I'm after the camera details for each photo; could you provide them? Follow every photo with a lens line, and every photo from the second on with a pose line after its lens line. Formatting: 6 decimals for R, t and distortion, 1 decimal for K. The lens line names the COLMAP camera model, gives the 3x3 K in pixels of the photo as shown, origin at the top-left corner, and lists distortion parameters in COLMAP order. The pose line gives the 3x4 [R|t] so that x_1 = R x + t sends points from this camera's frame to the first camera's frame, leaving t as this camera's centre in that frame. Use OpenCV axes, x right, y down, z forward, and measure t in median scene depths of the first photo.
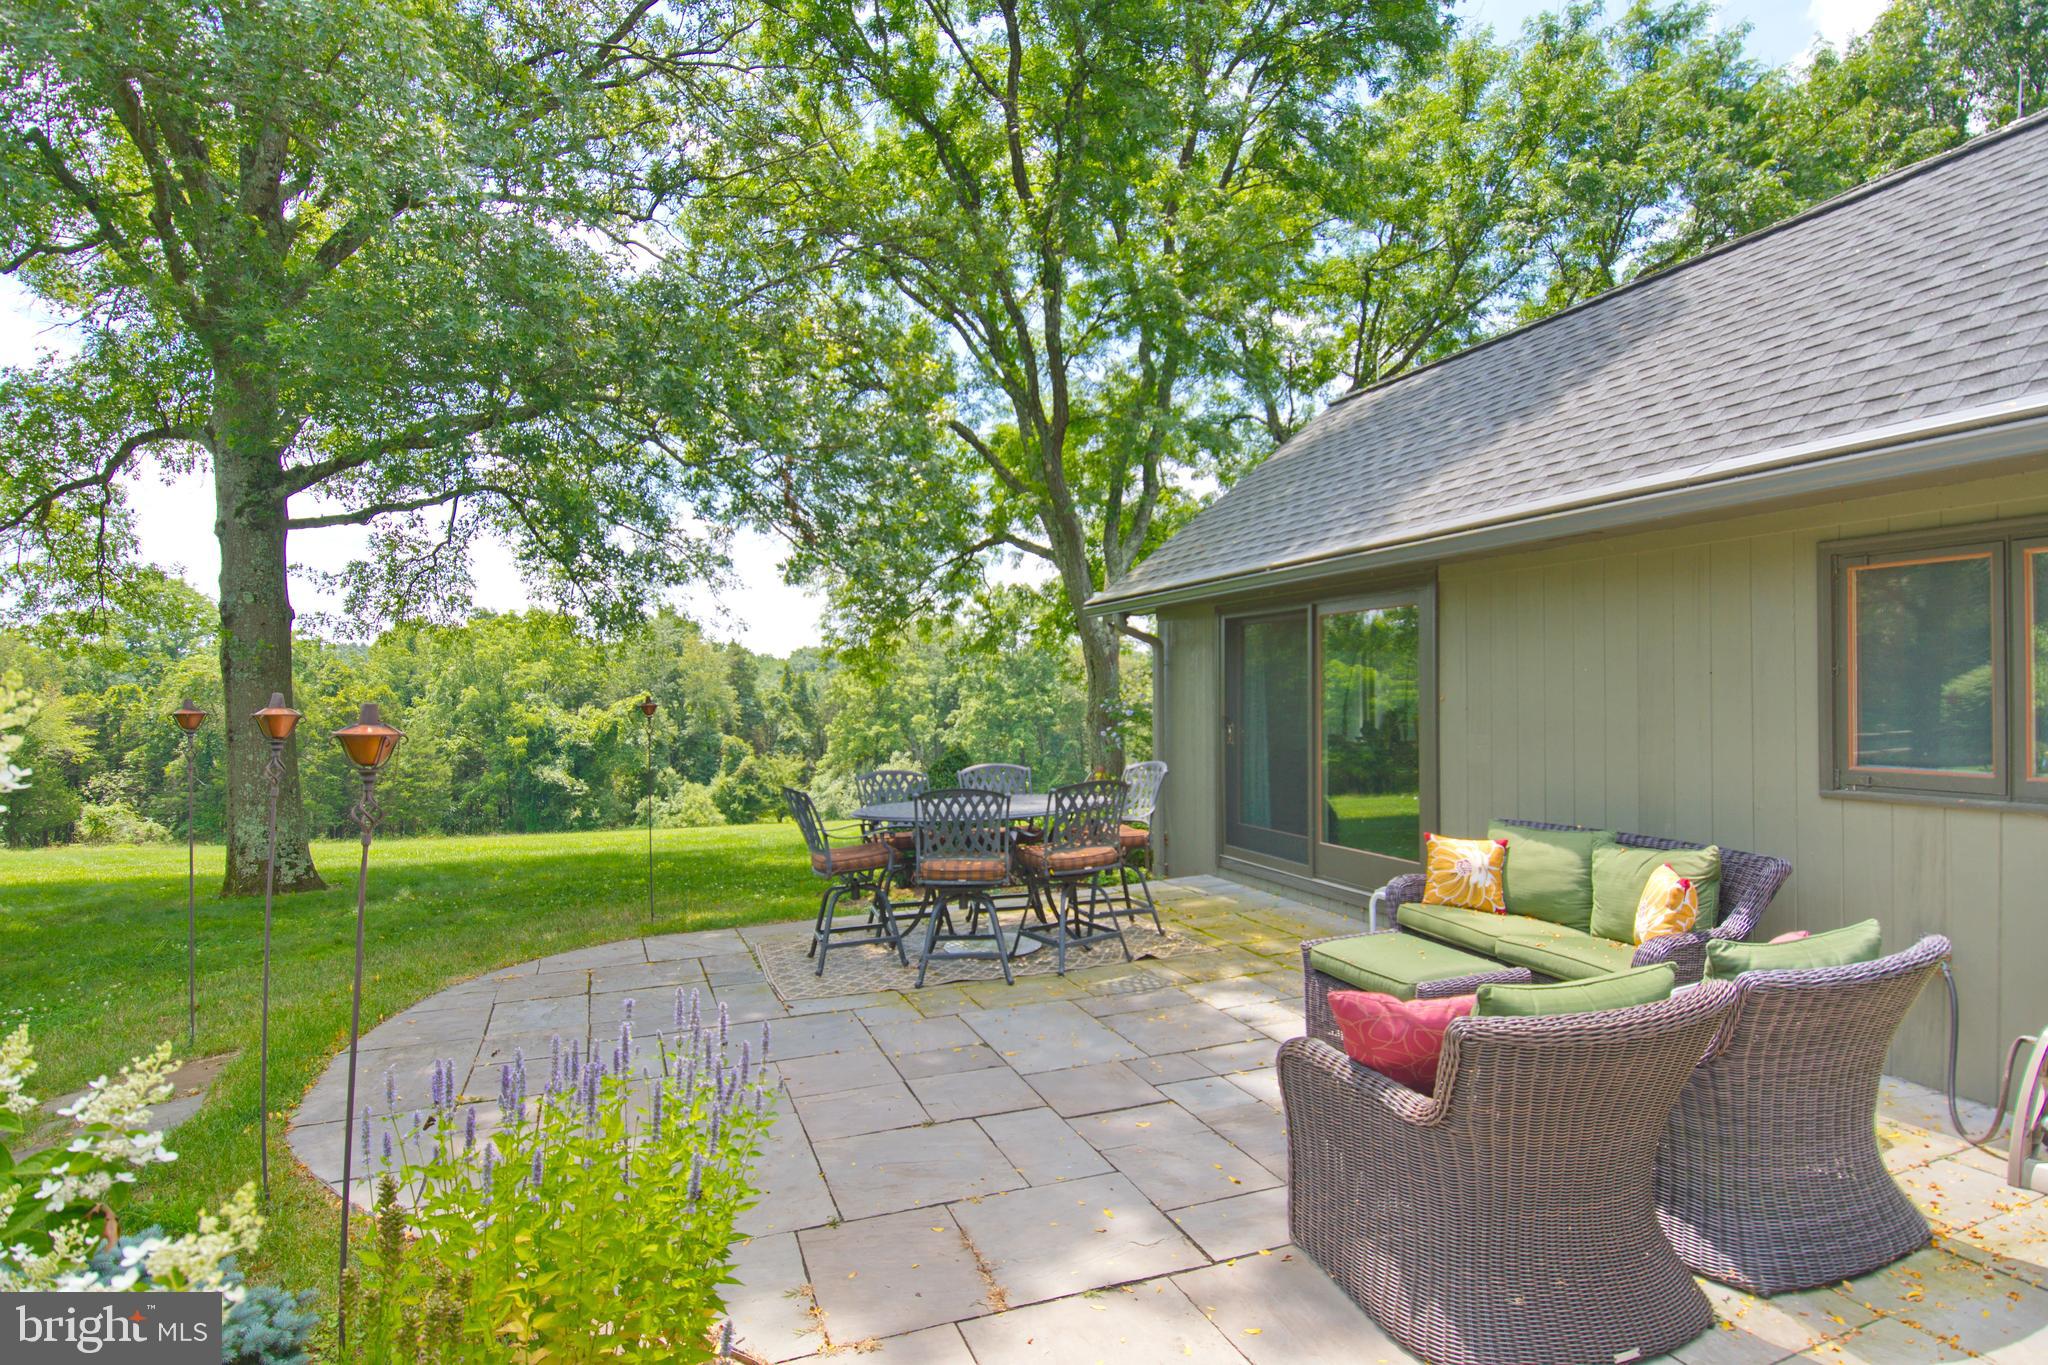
lens RADIAL K [[1061.3, 0, 1031.2], [0, 1061.3, 682.8], [0, 0, 1]] dist [0.043184, -0.044960]
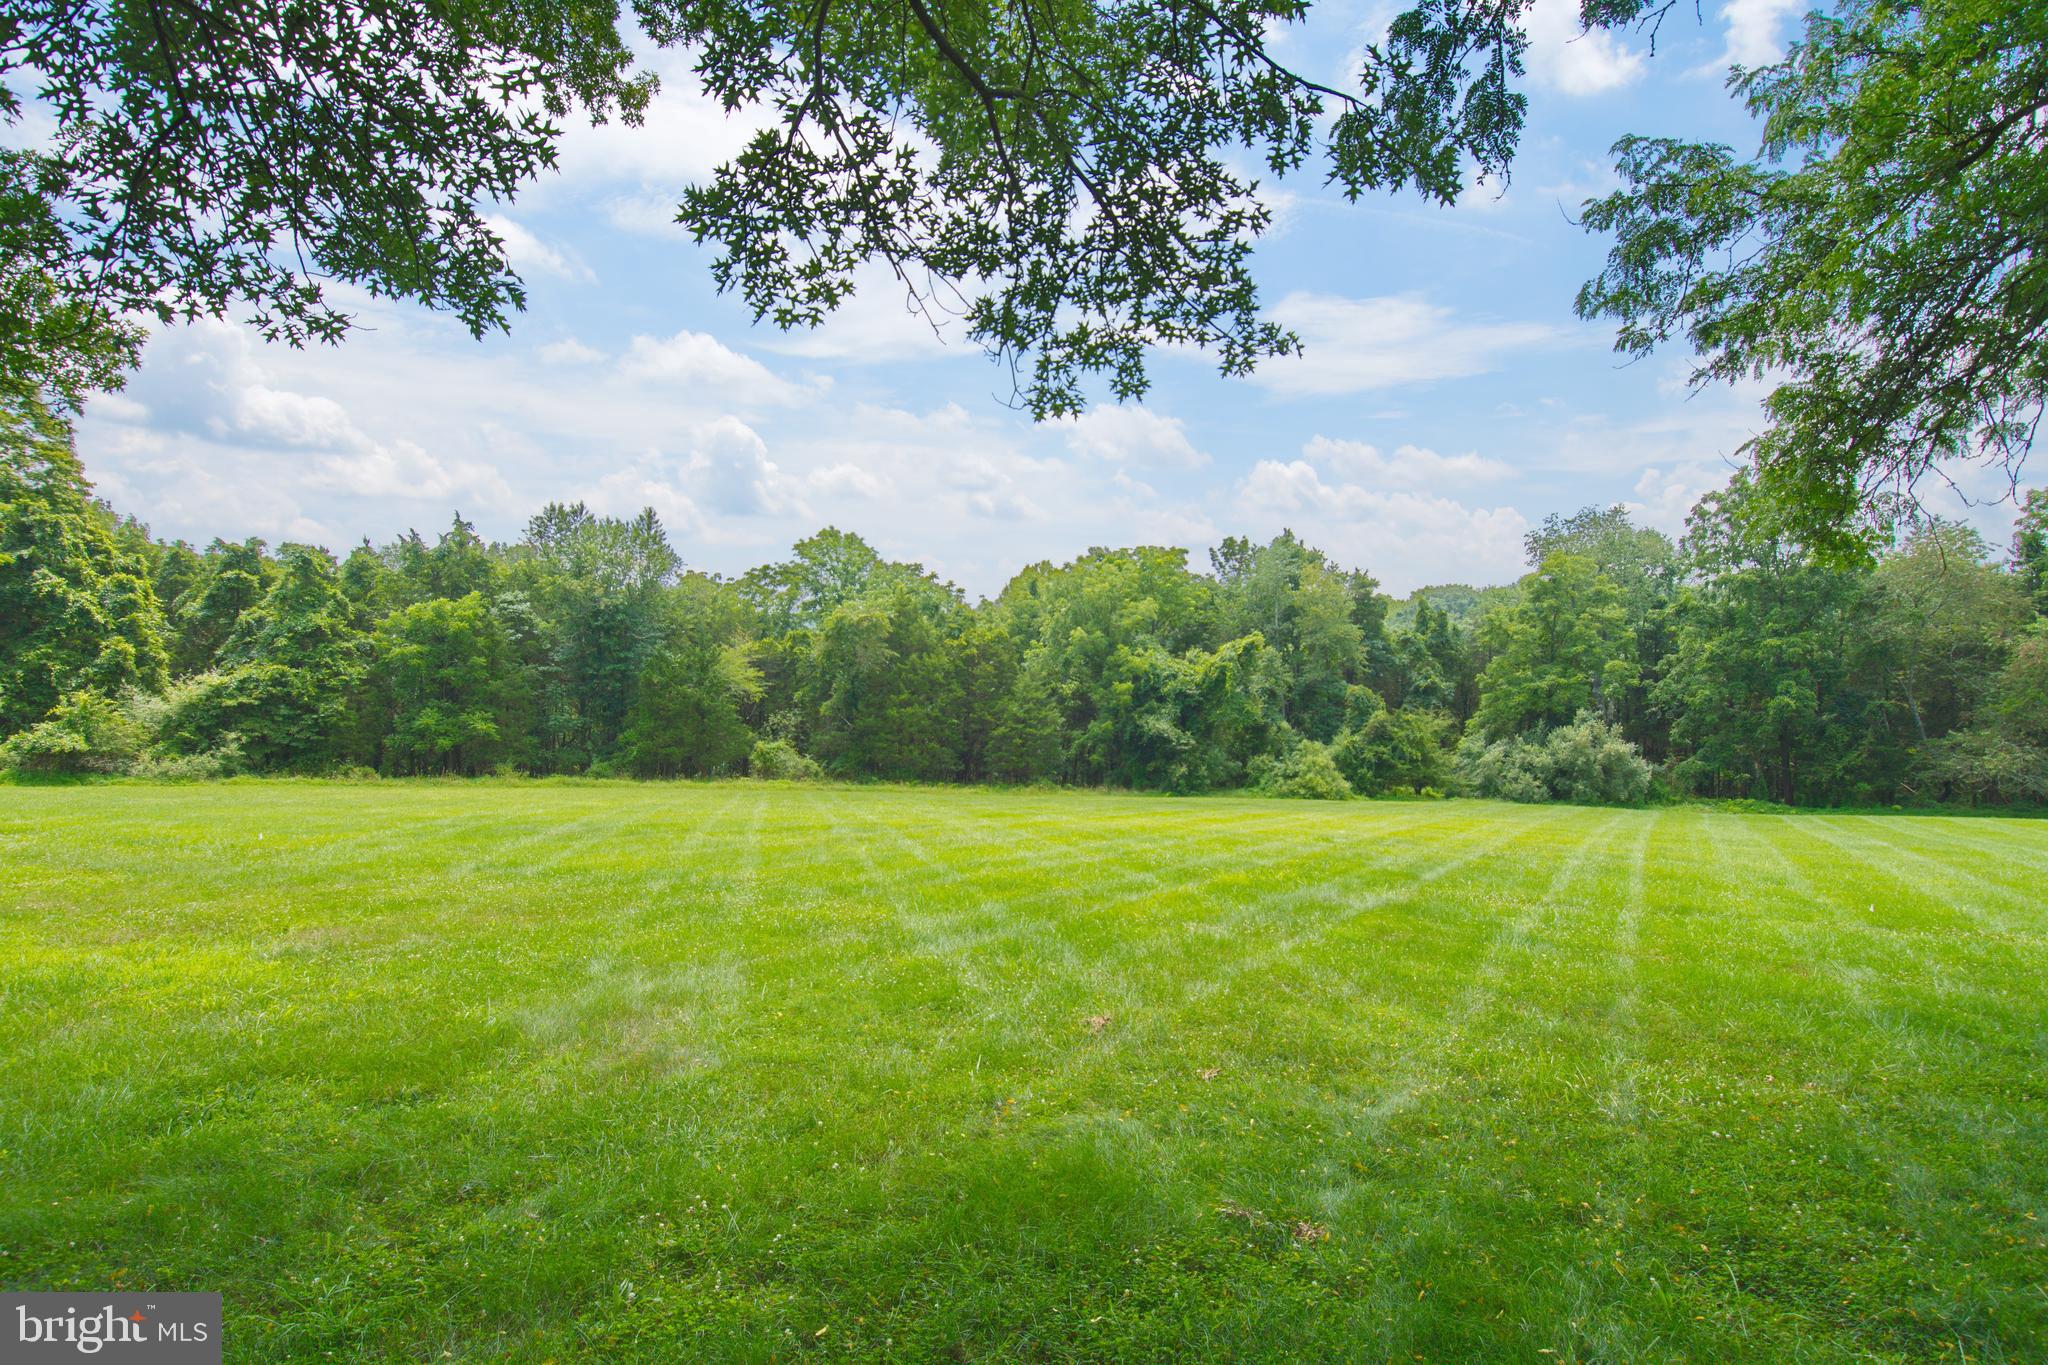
lens RADIAL K [[1061.3, 0, 1031.2], [0, 1061.3, 682.8], [0, 0, 1]] dist [0.043184, -0.044960]
pose [[0.847478, 0.014341, -0.530636, -0.062003], [0.012700, 0.998801, 0.047278, 0.006514], [0.530678, -0.046806, 0.846280, 0.180374]]
